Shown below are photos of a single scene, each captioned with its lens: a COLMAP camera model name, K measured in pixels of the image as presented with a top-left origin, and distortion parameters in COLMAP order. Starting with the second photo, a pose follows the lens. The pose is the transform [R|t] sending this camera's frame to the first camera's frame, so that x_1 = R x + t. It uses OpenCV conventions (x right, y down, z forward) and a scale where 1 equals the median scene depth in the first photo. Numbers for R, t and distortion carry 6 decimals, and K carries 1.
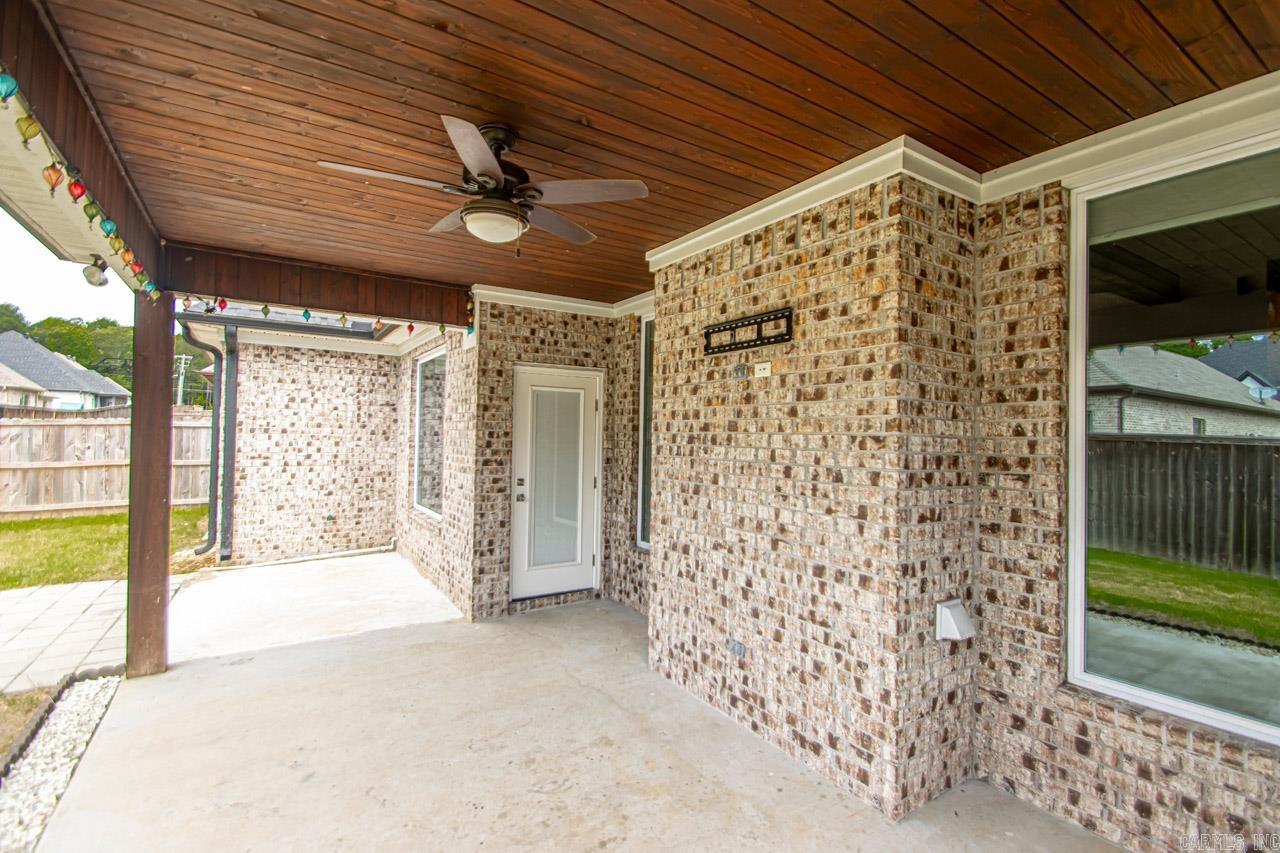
lens RADIAL K [[596.3, 0, 649.7], [0, 596.3, 425.6], [0, 0, 1]] dist [0.021591, -0.020176]
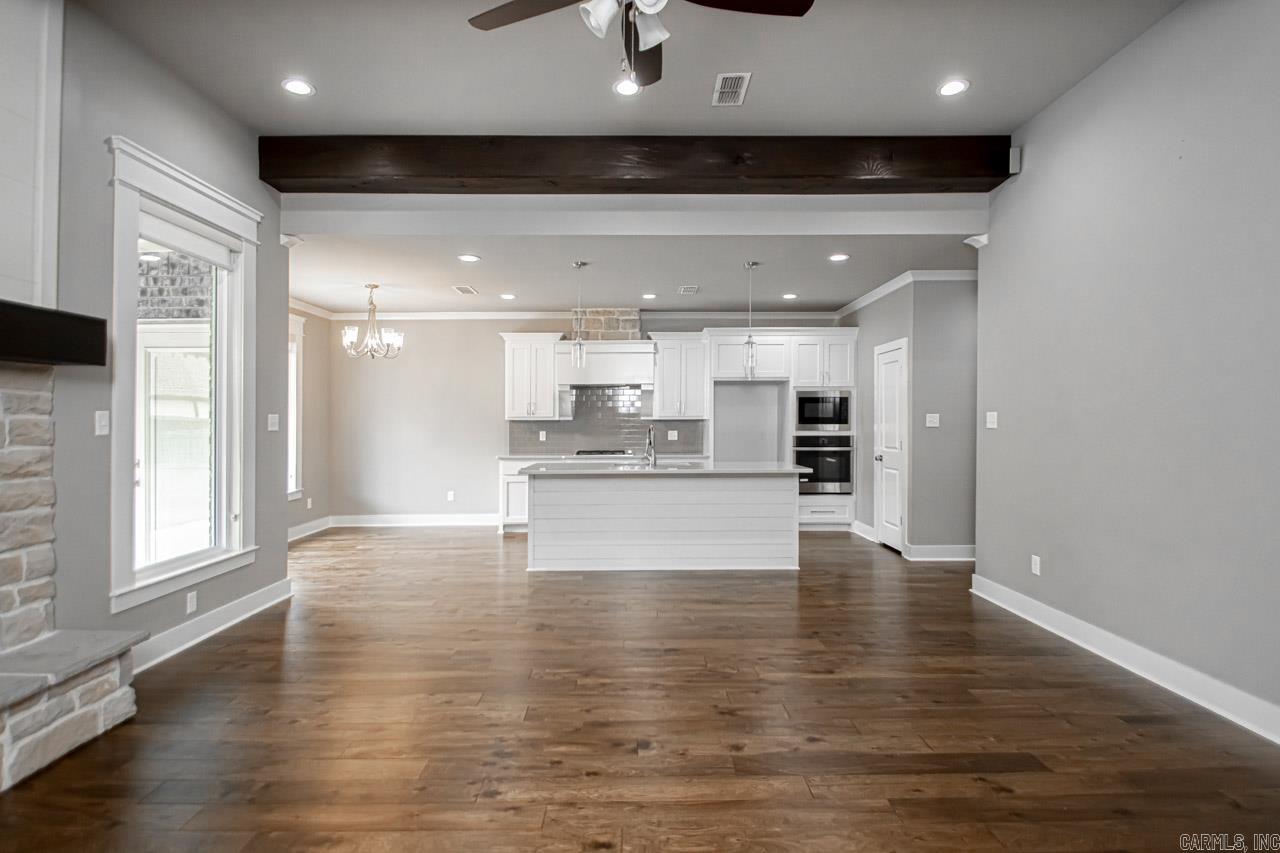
lens RADIAL K [[616.9, 0, 643.1], [0, 616.9, 424.1], [0, 0, 1]] dist [0.016324, -0.017764]
pose [[0.839189, -0.017861, -0.543546, 0.931961], [0.026758, 0.999606, 0.008464, 0.055464], [0.543181, -0.021647, 0.839337, 0.727009]]
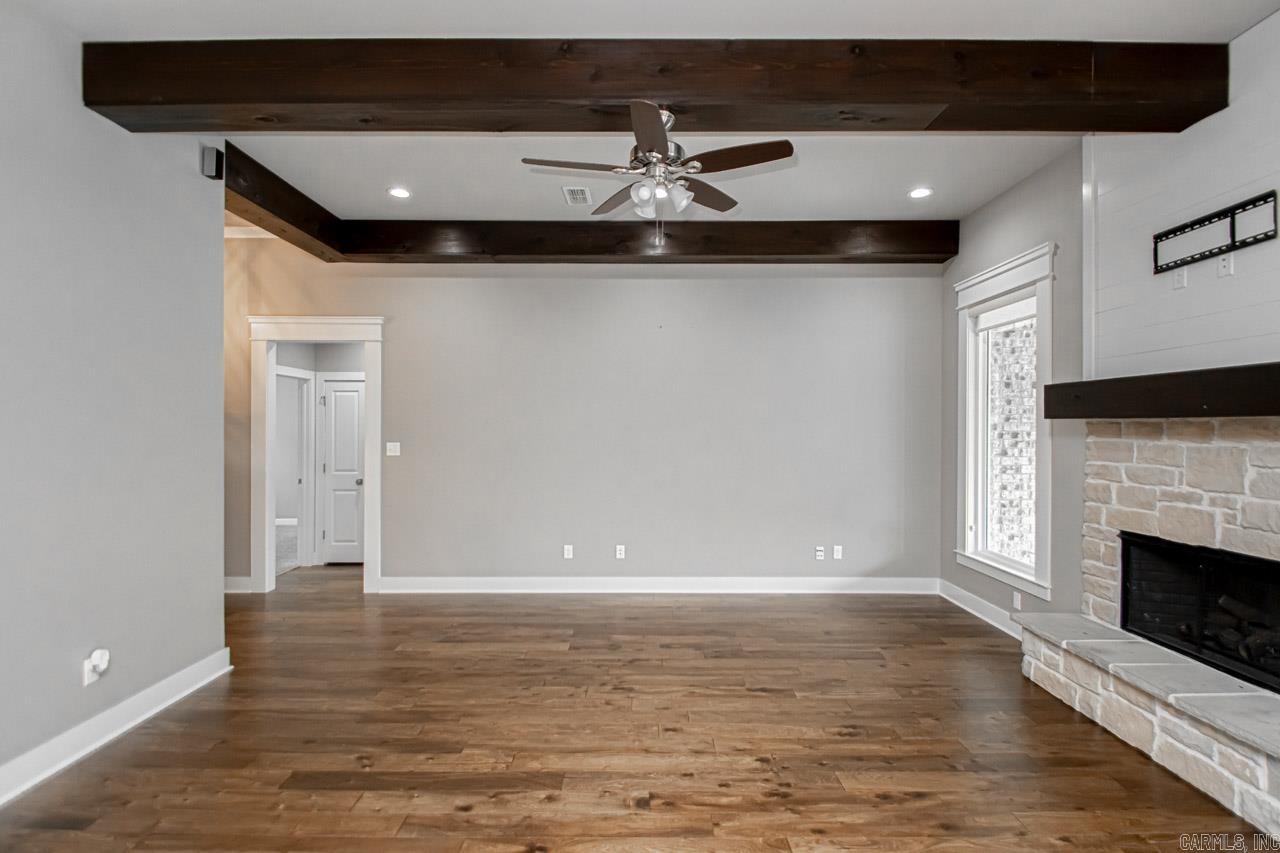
lens RADIAL K [[619.0, 0, 644.3], [0, 619.0, 419.9], [0, 0, 1]] dist [-0.015316, -0.000144]
pose [[-0.828467, -0.017093, 0.559777, 0.327658], [-0.025660, 0.999643, -0.007451, 0.010756], [-0.559450, -0.020536, -0.828610, 1.641596]]
